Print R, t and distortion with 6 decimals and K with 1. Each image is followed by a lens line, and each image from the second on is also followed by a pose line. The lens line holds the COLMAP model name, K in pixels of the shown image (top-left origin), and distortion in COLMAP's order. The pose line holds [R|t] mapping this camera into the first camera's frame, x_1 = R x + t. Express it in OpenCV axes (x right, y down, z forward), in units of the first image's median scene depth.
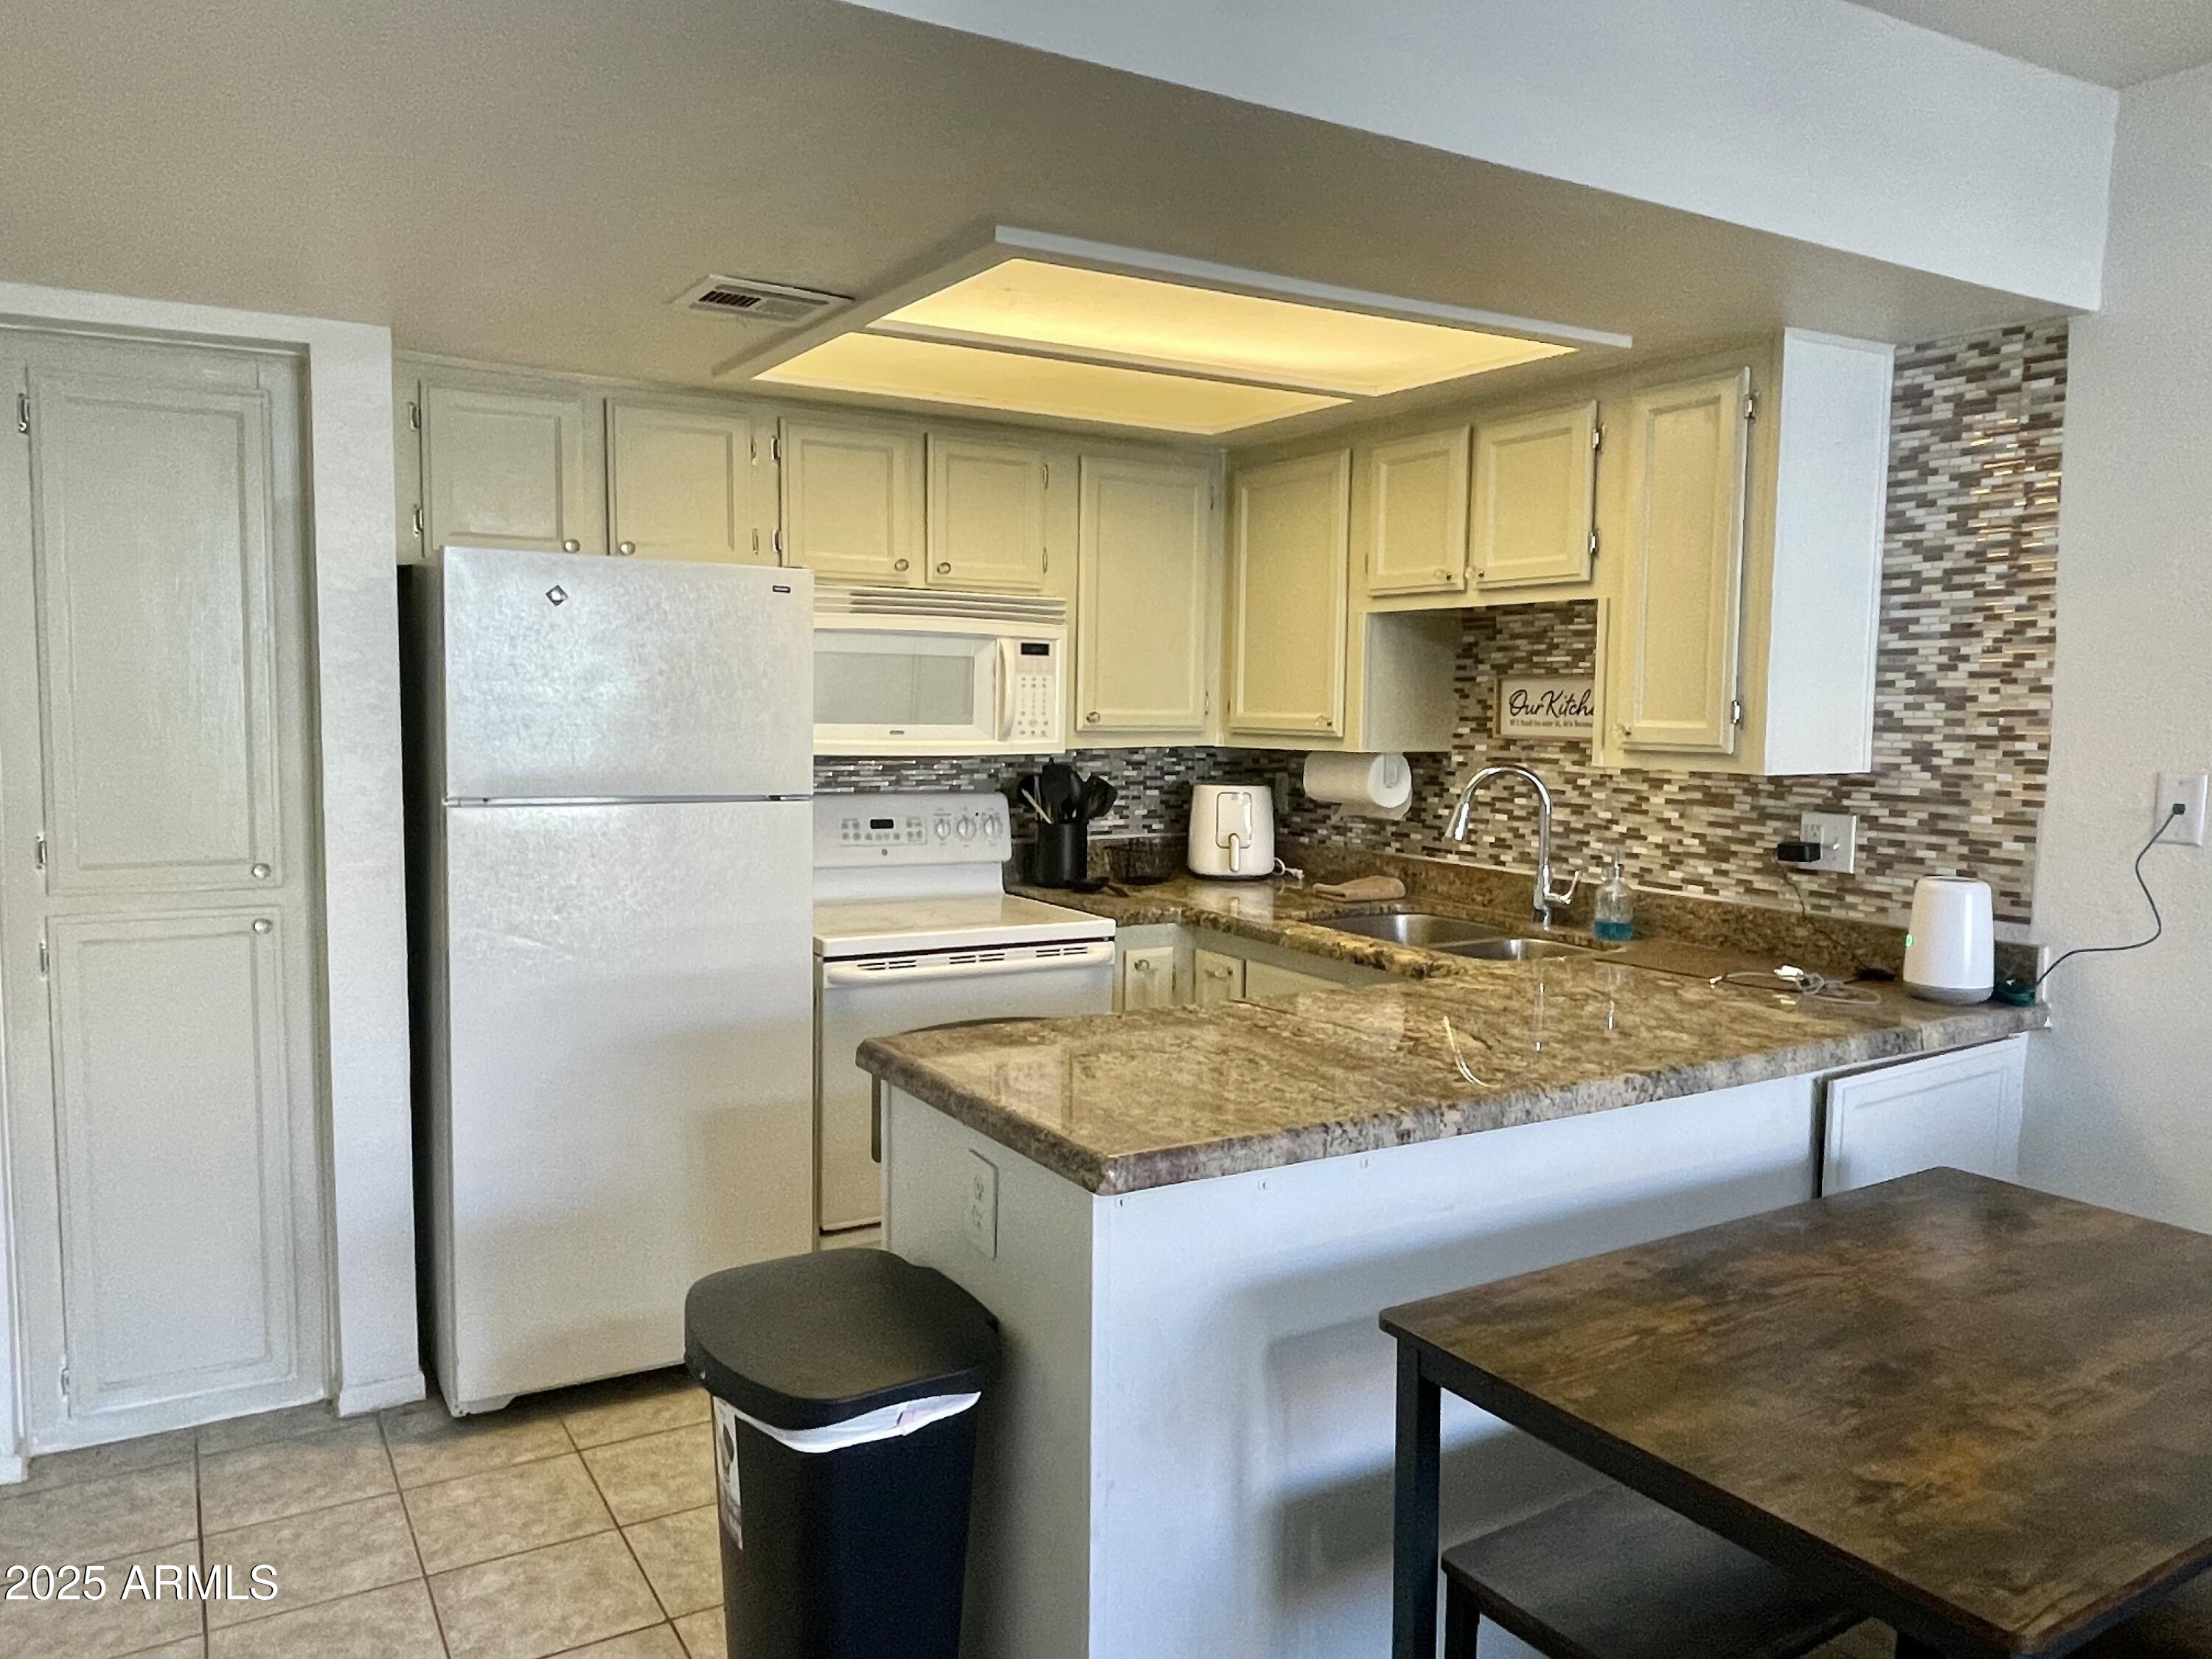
lens RADIAL K [[1568.6, 0, 1106.0], [0, 1568.6, 829.5], [0, 0, 1]] dist [0.003263, -0.004708]
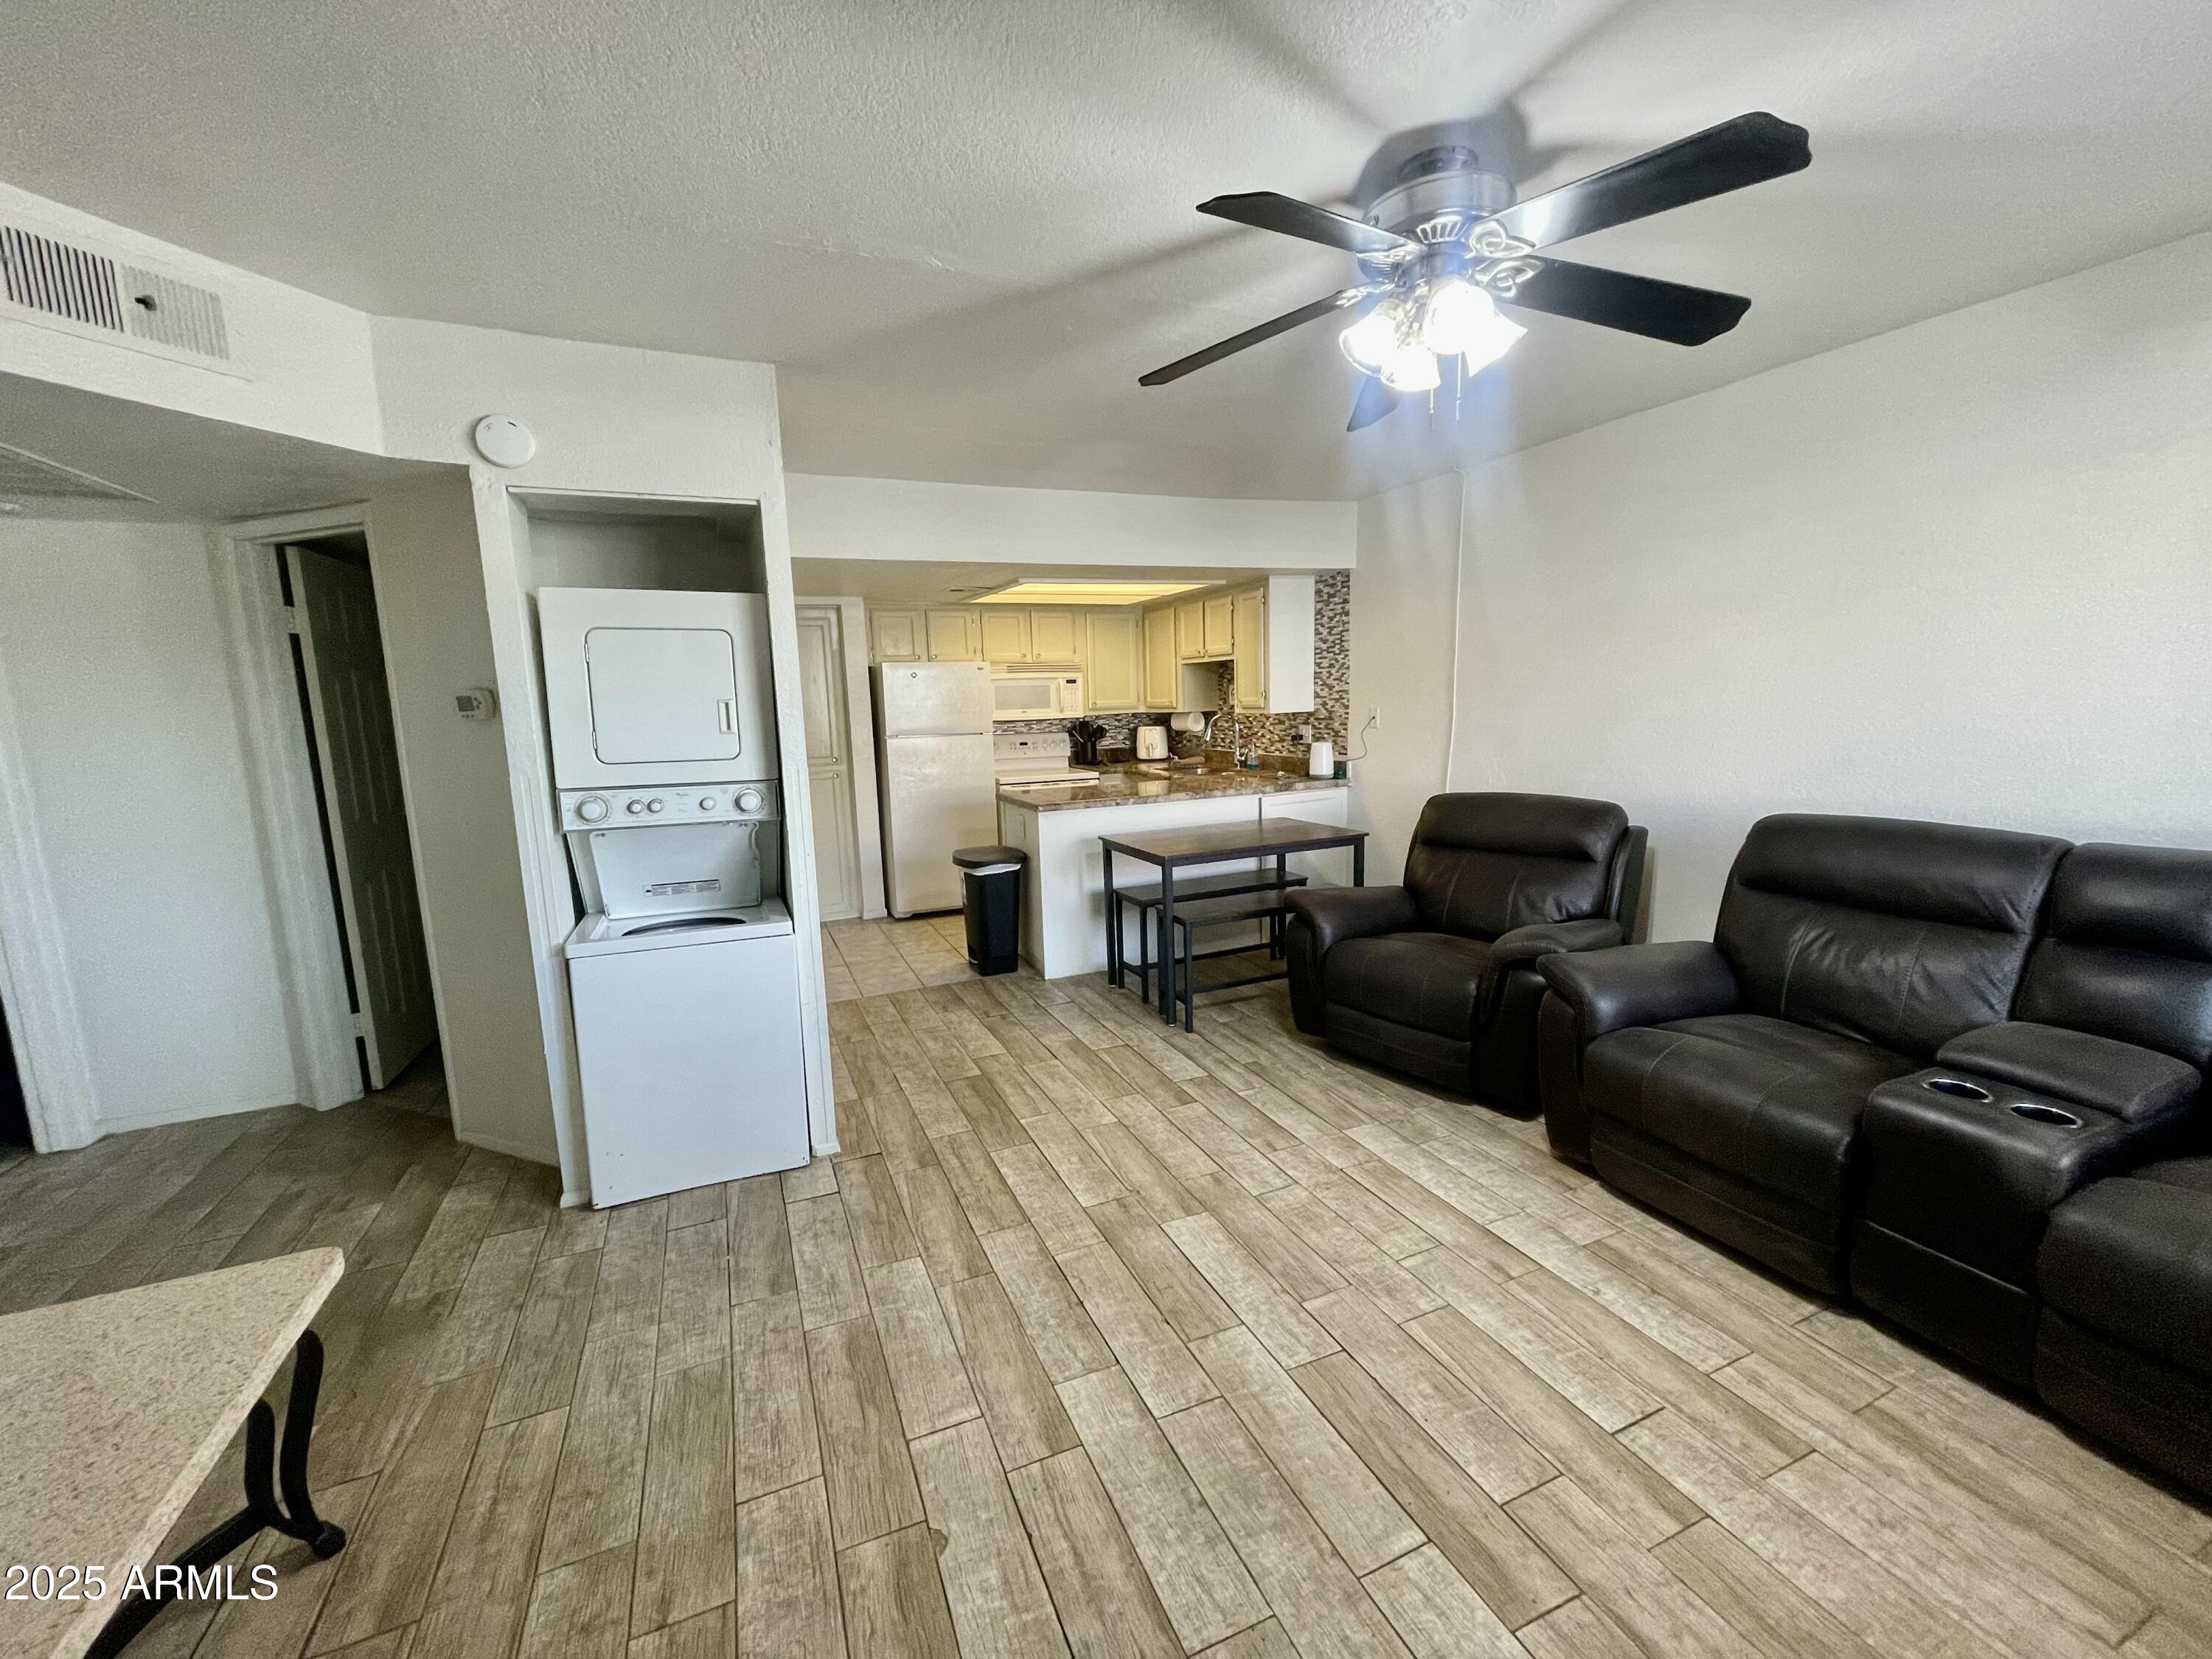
lens RADIAL K [[890.6, 0, 1099.1], [0, 890.6, 833.8], [0, 0, 1]] dist [0.000299, -0.000068]
pose [[0.990032, -0.022636, -0.139015, 0.281155], [0.032553, 0.997052, 0.069485, 0.066844], [0.137032, -0.073318, 0.987850, -0.800156]]
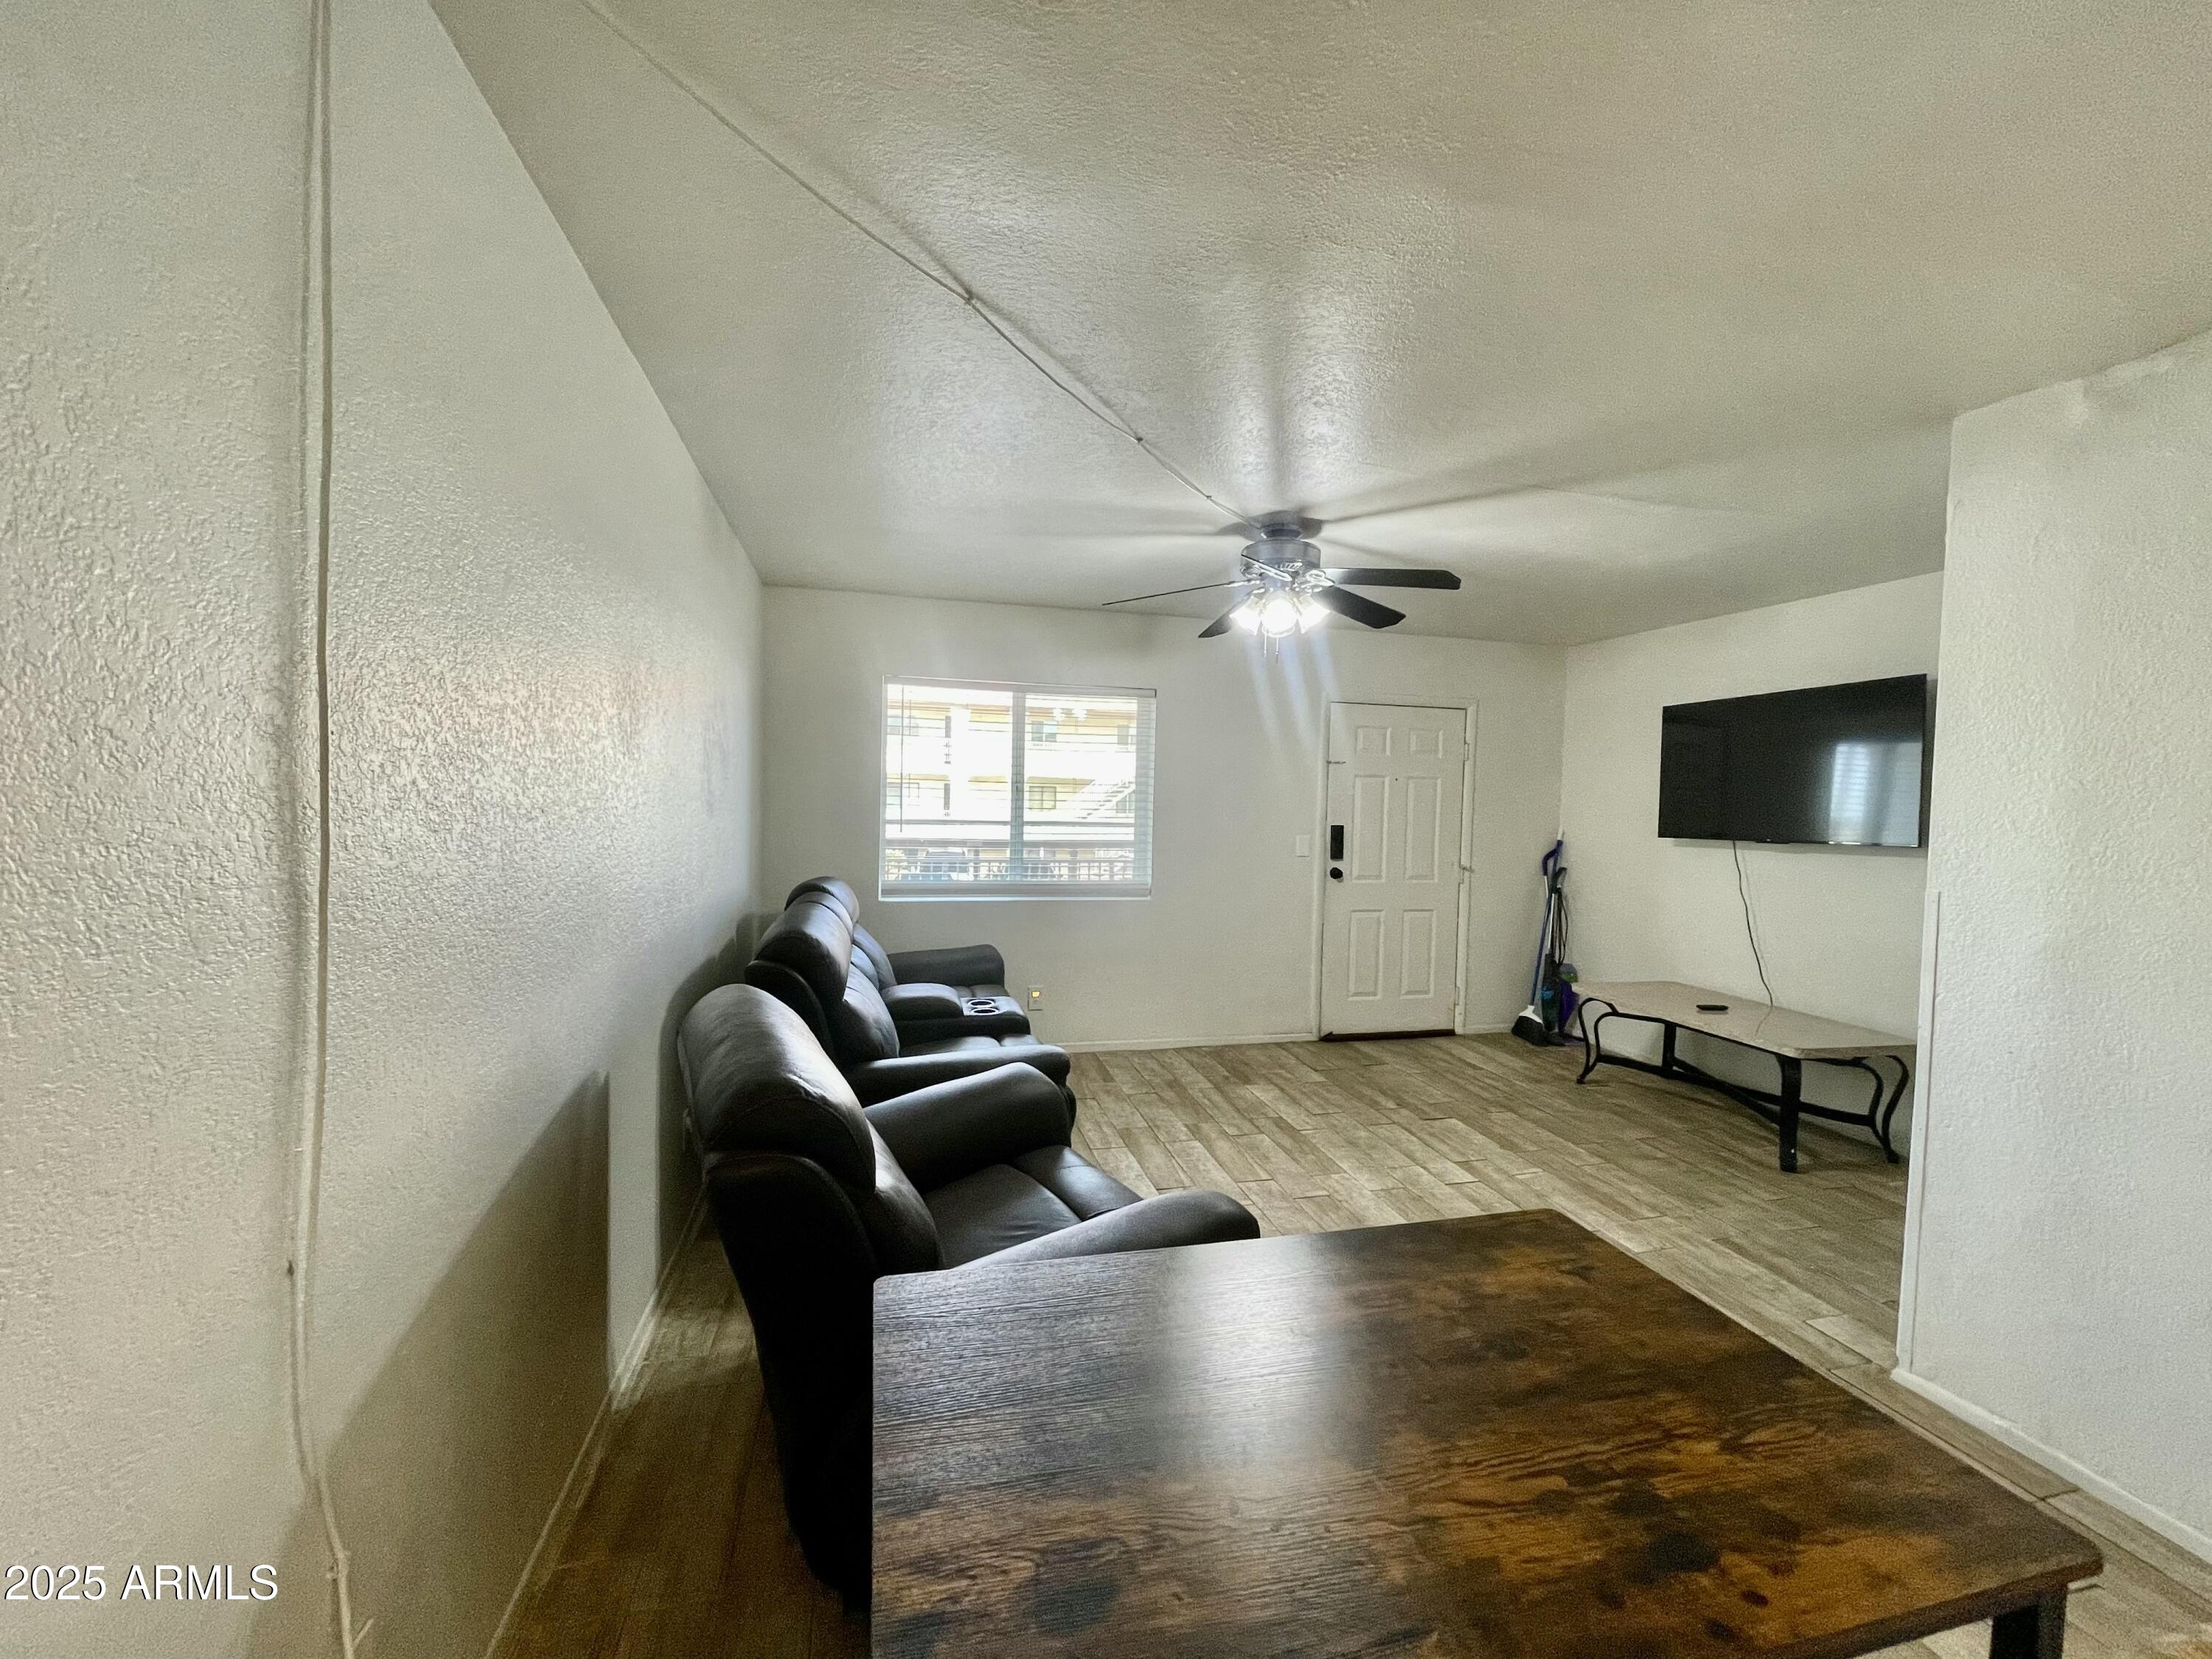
lens RADIAL K [[890.6, 0, 1099.1], [0, 890.6, 833.8], [0, 0, 1]] dist [0.000299, -0.000068]
pose [[-0.953886, -0.049171, 0.296115, 0.300112], [-0.013491, 0.992518, 0.121350, -0.064444], [-0.299867, 0.111759, -0.947412, 0.834233]]
